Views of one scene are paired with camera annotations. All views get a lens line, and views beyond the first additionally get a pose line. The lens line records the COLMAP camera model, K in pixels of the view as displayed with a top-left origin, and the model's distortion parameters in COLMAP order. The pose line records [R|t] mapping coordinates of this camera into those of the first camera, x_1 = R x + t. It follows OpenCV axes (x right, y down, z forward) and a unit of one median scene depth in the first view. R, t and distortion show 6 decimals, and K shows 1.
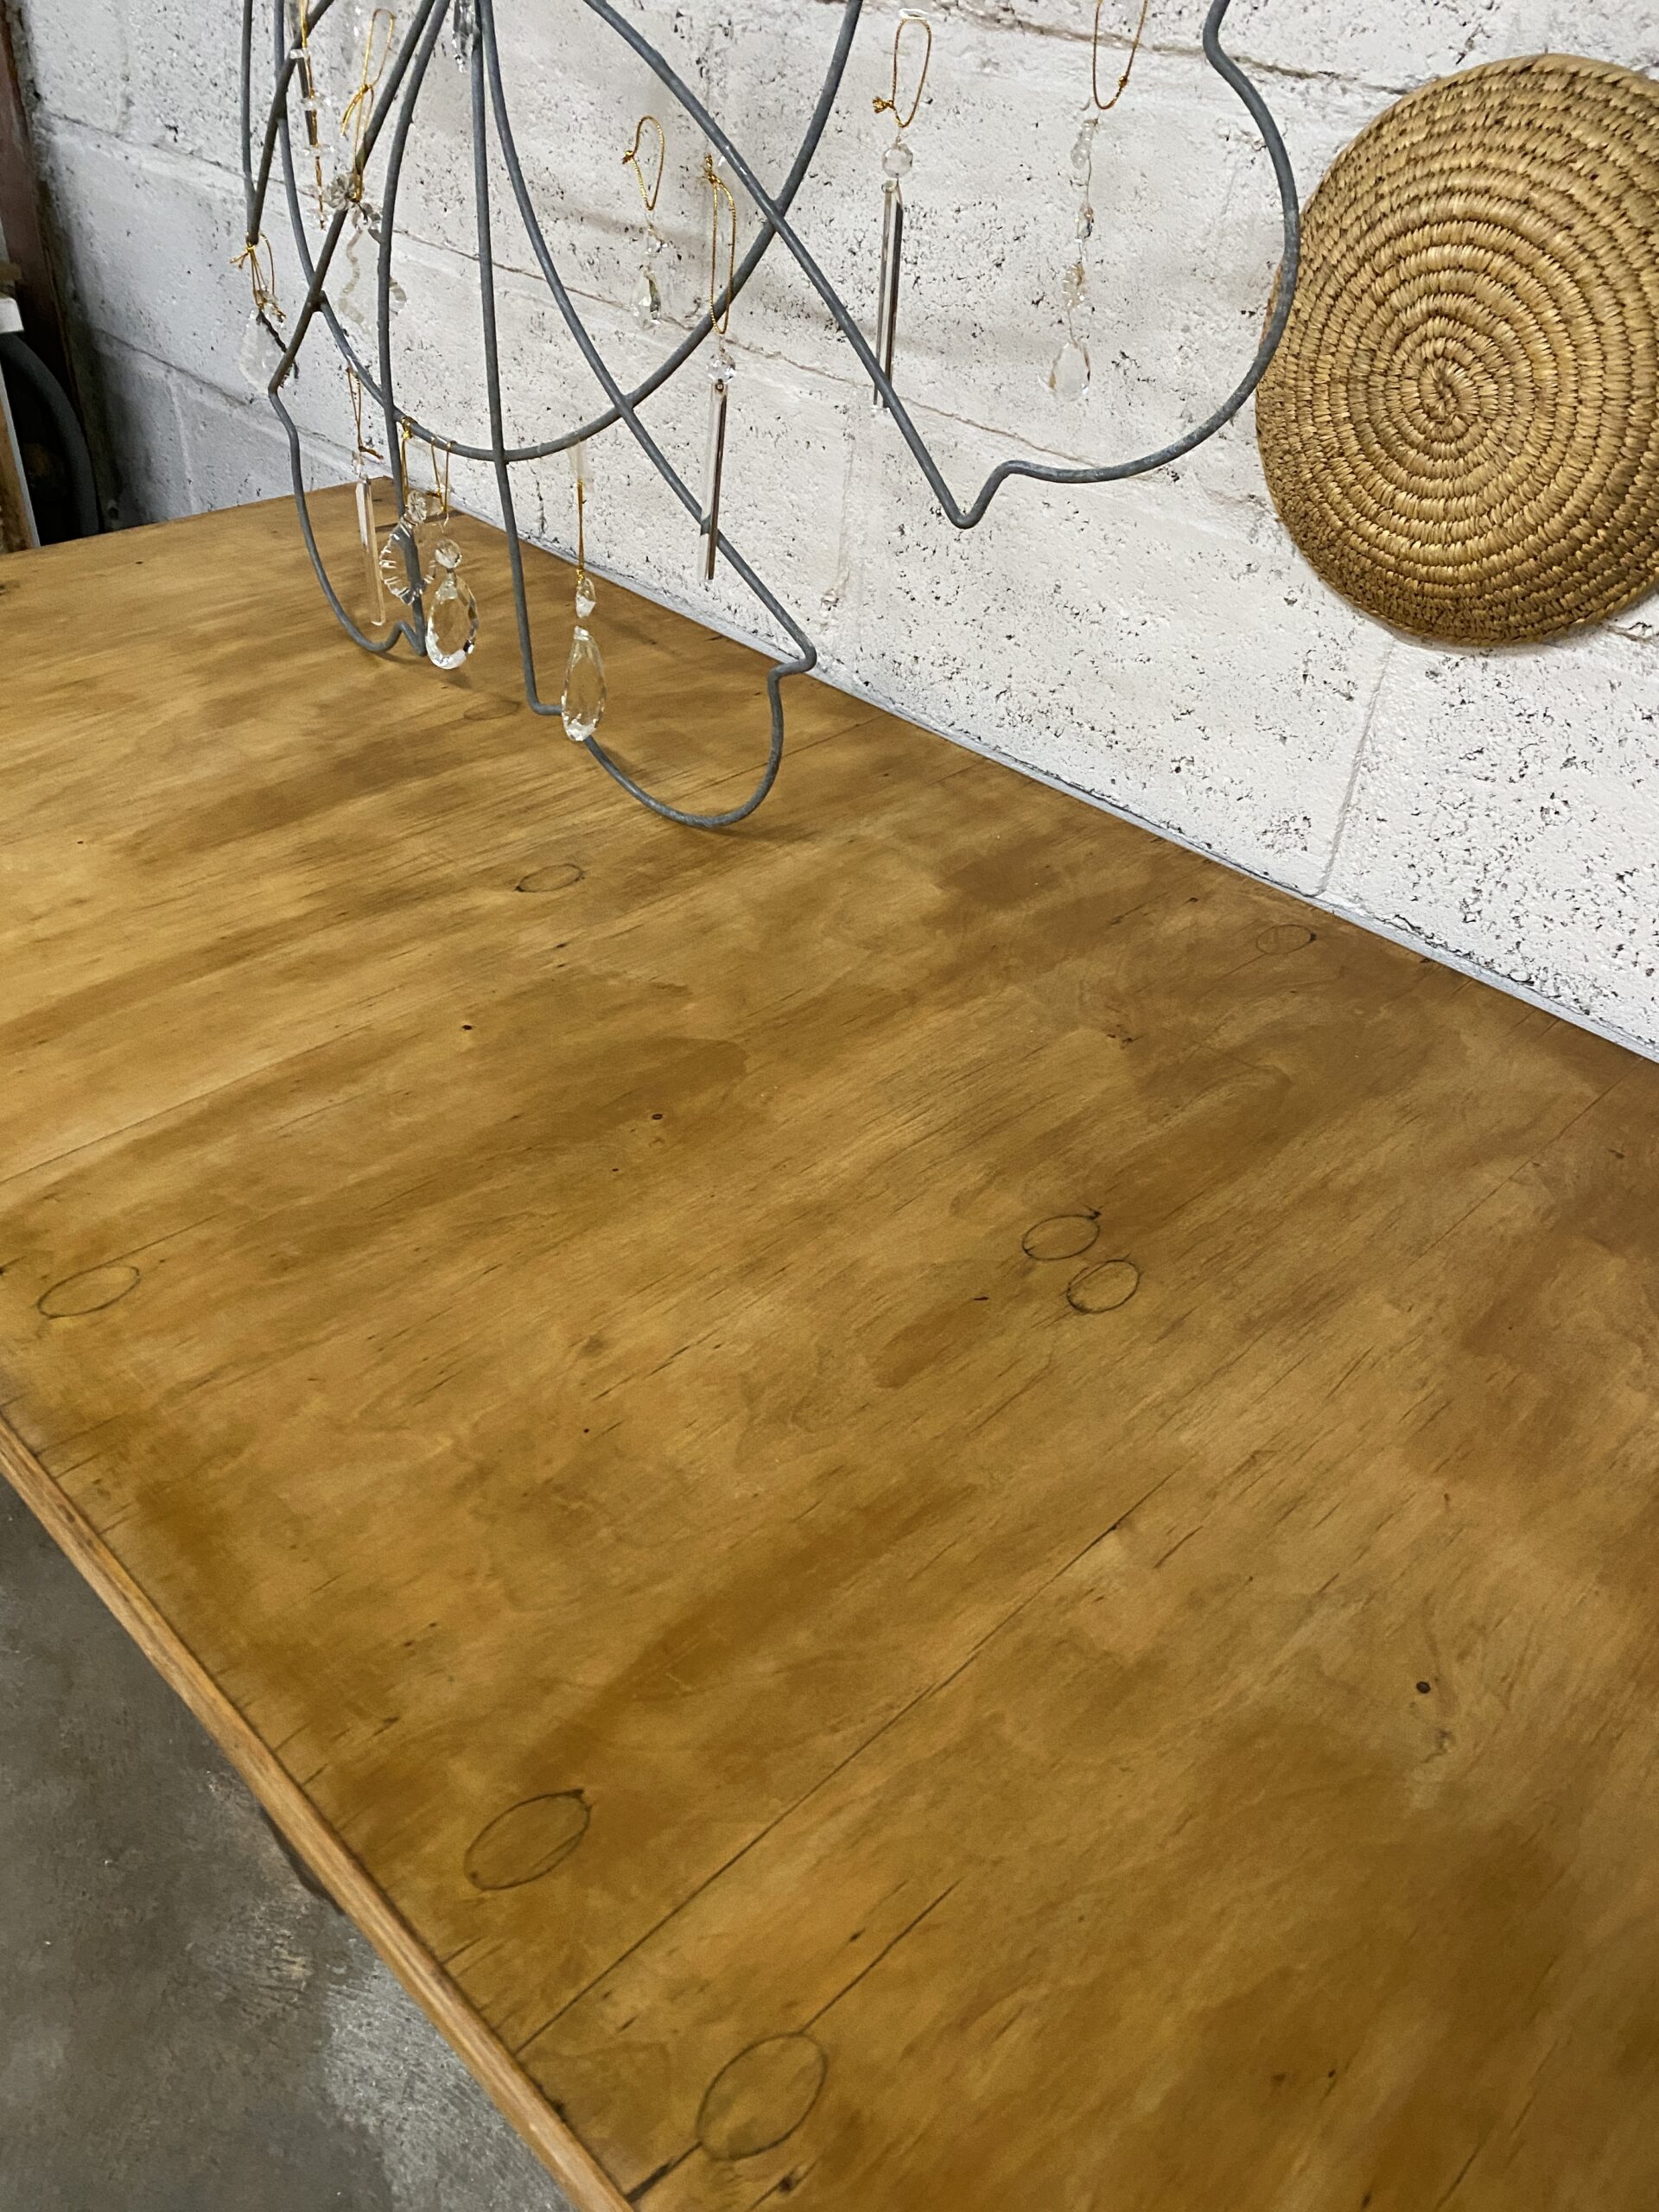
lens RADIAL K [[1665.5, 0, 846.2], [0, 1665.5, 1098.2], [0, 0, 1]] dist [0.078800, -0.119922]
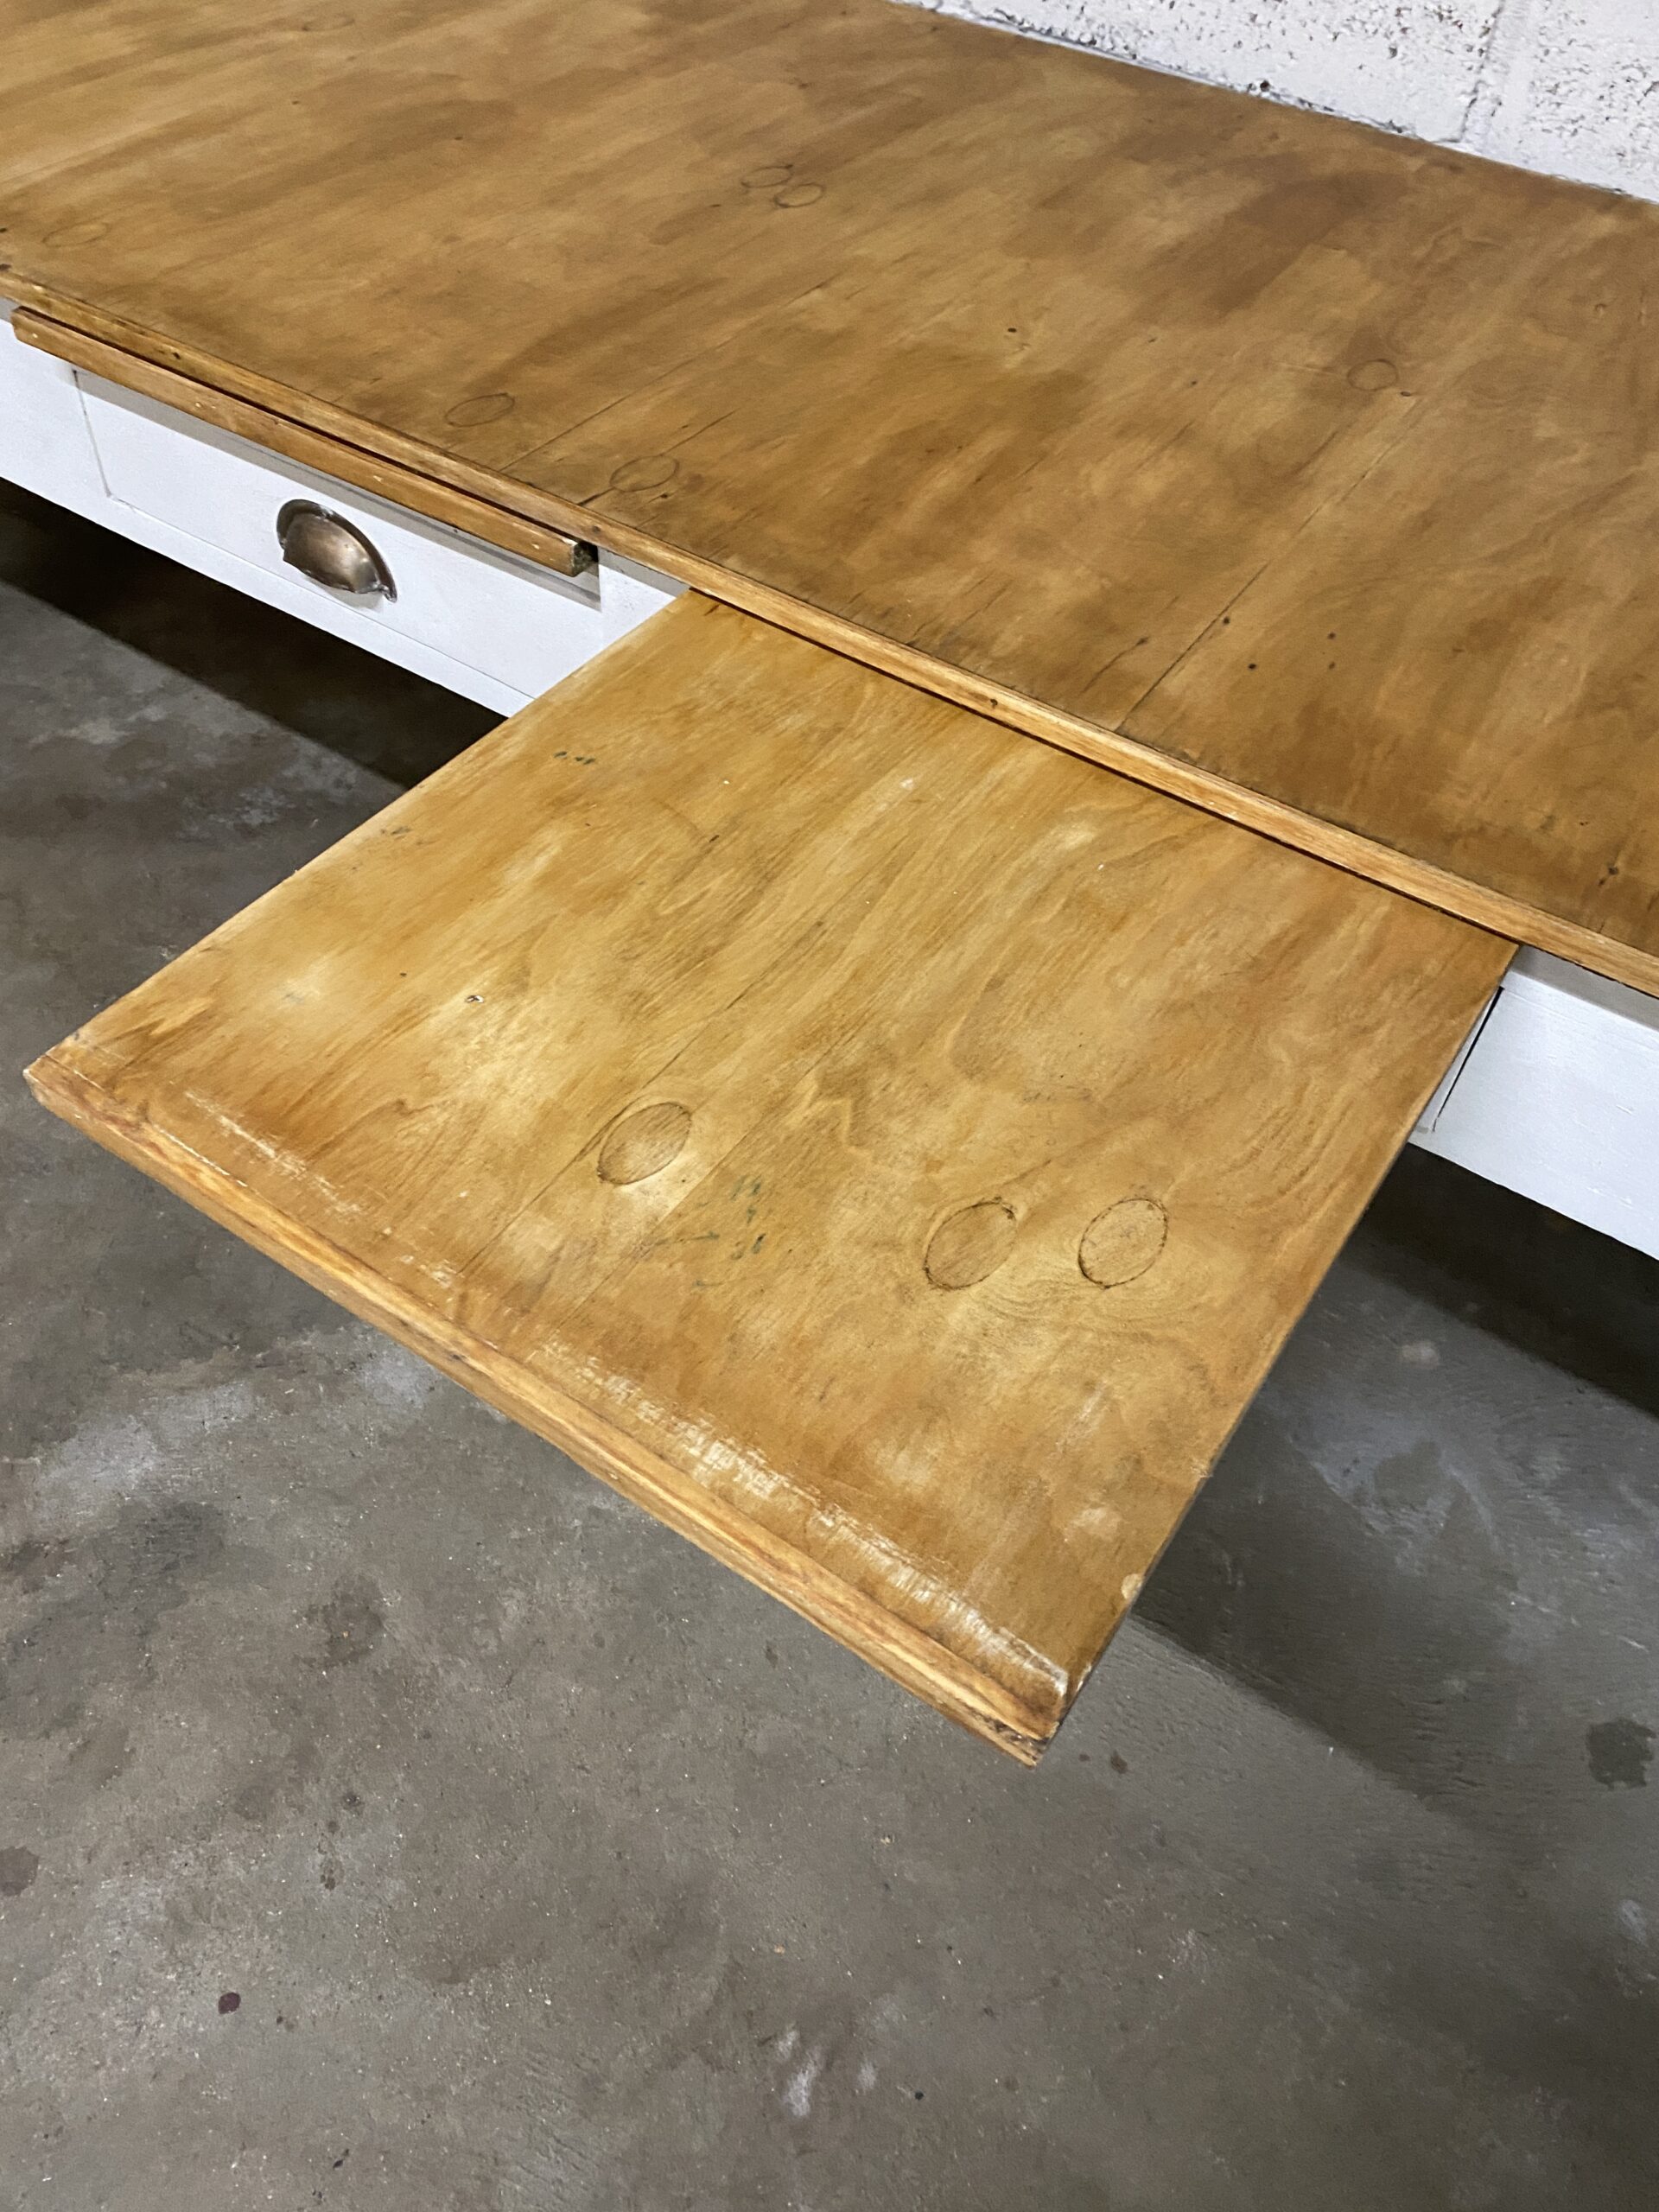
lens RADIAL K [[1665.9, 0, 829.5], [0, 1665.9, 1106.0], [0, 0, 1]] dist [0.031703, -0.026919]
pose [[0.982090, -0.146519, 0.118453, -0.101200], [0.118742, 0.969444, 0.214659, 0.542154], [-0.146285, -0.196749, 0.969480, -0.531022]]
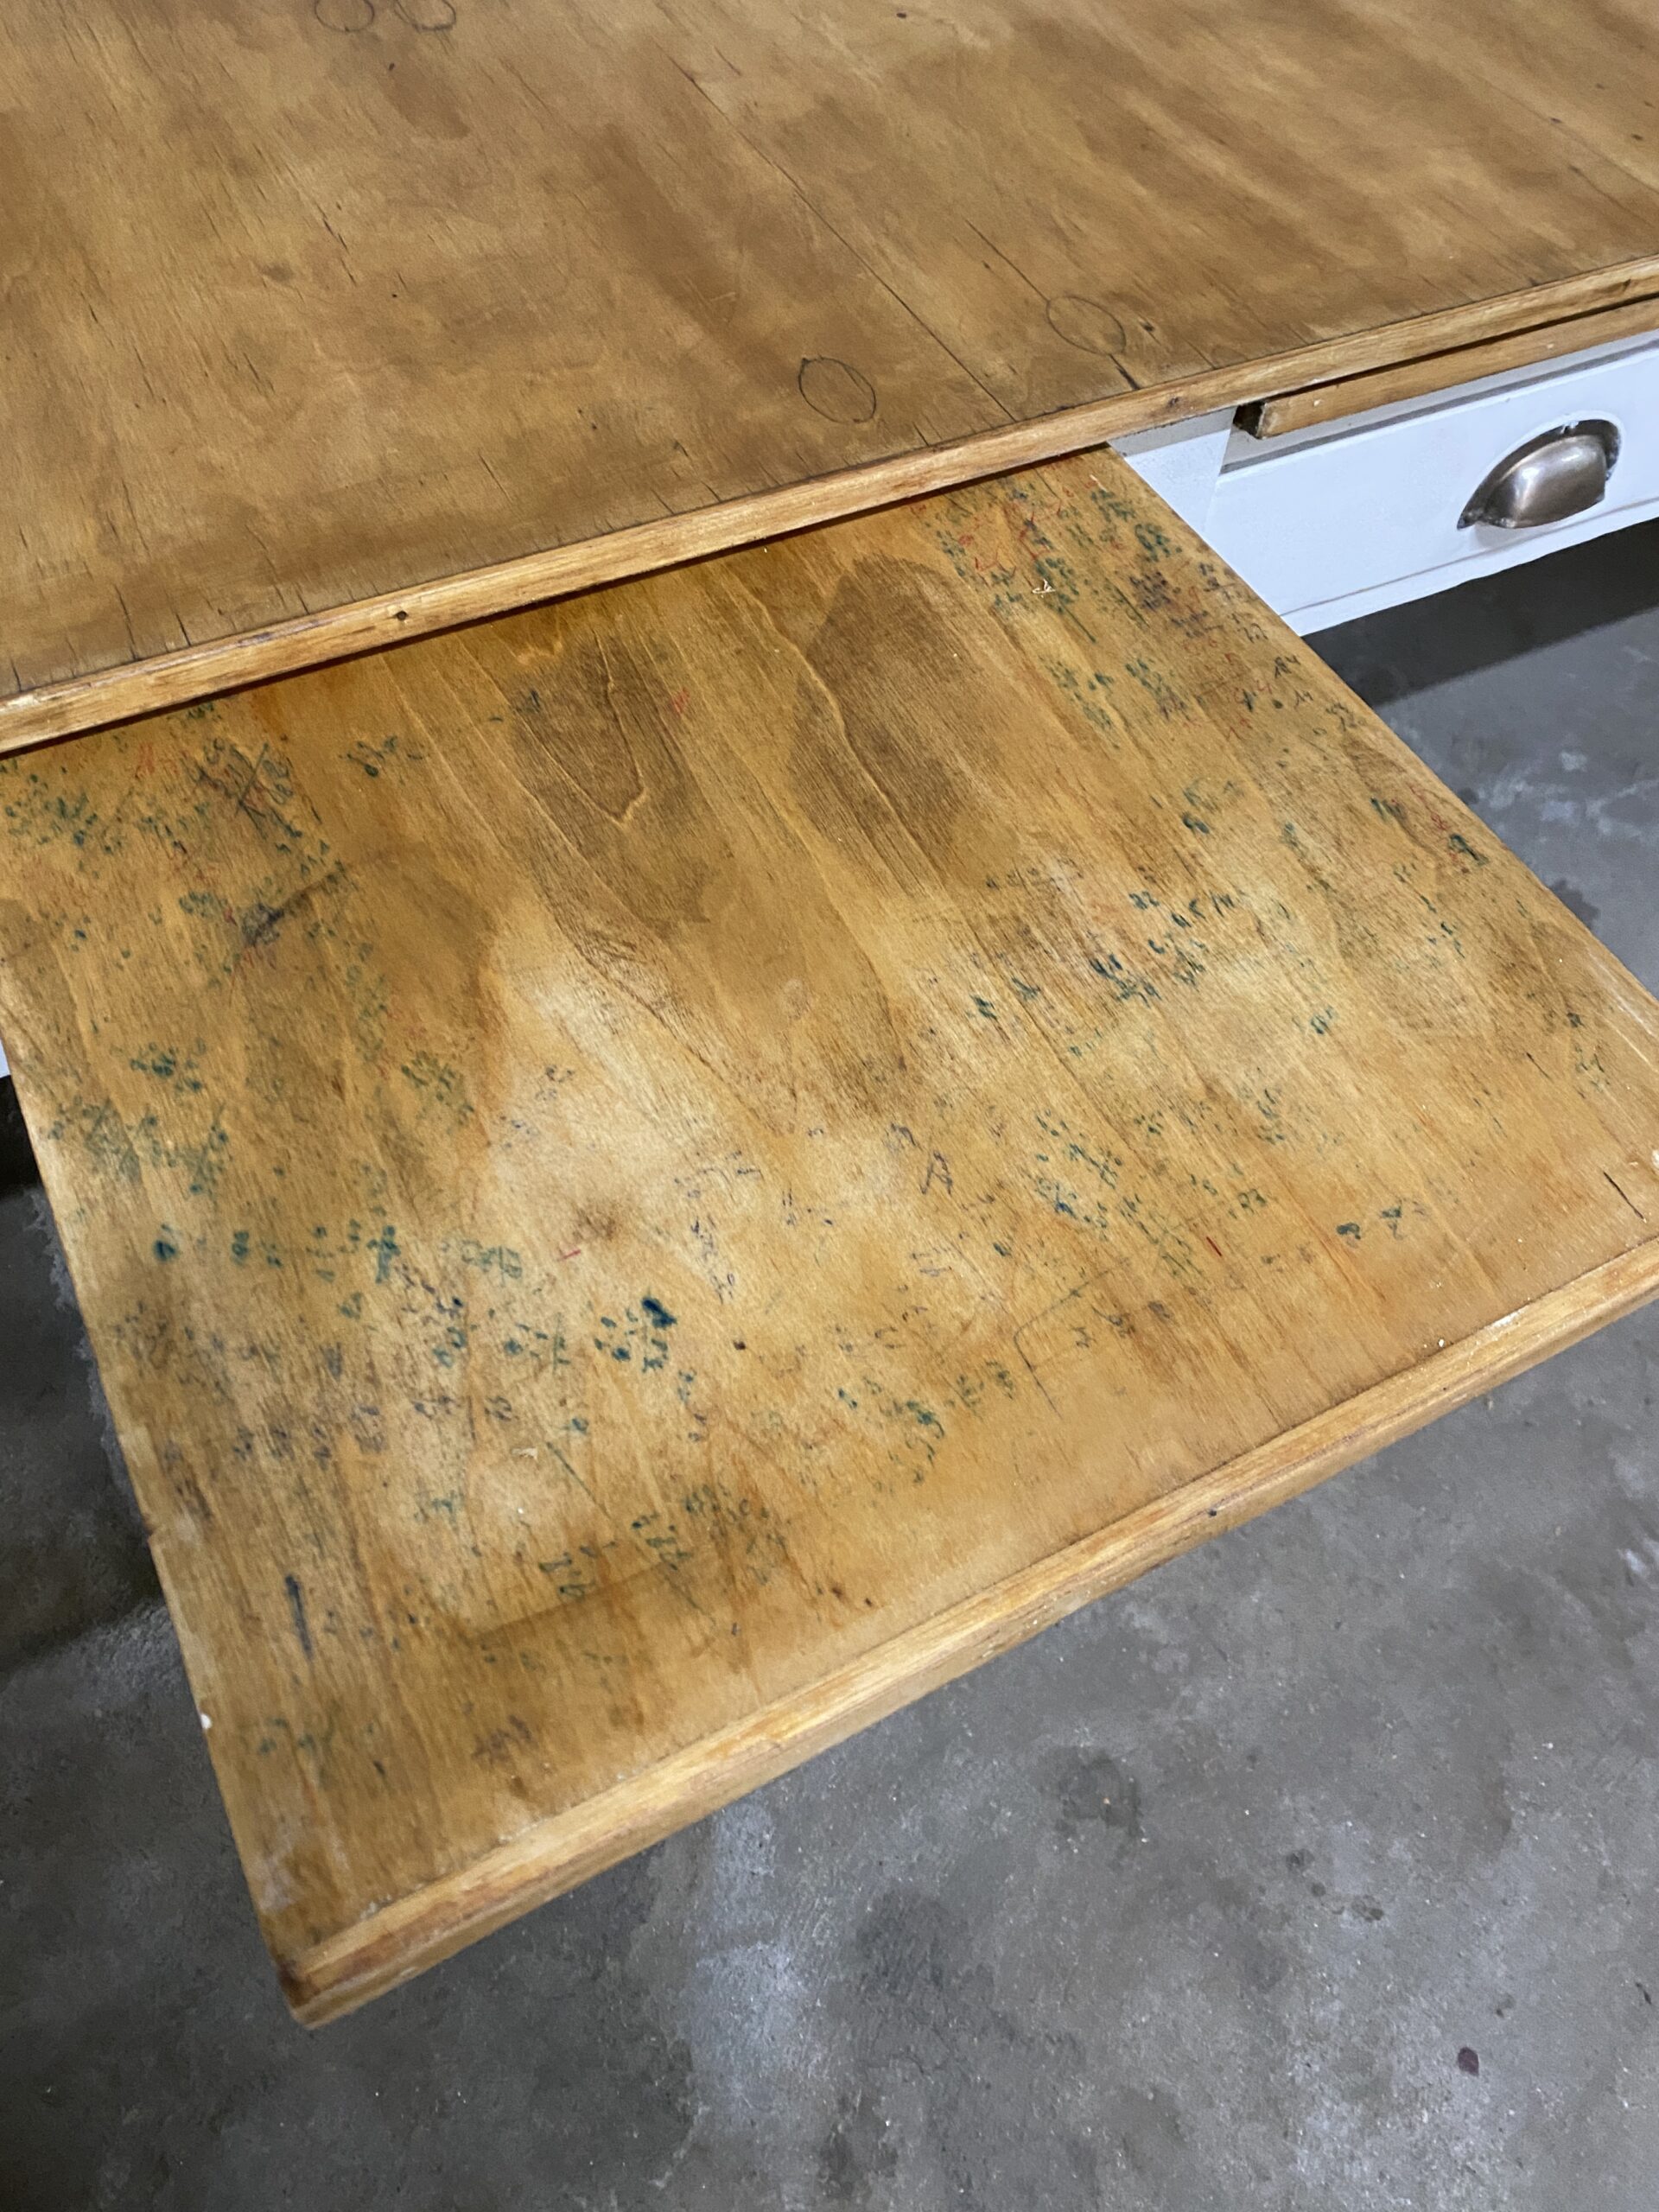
lens RADIAL K [[1665.9, 0, 829.5], [0, 1665.9, 1106.0], [0, 0, 1]] dist [0.031703, -0.026919]
pose [[0.302997, -0.790463, 0.532317, -0.793922], [0.549979, 0.601210, 0.579715, 0.054594], [-0.778277, 0.117112, 0.616903, 0.258214]]
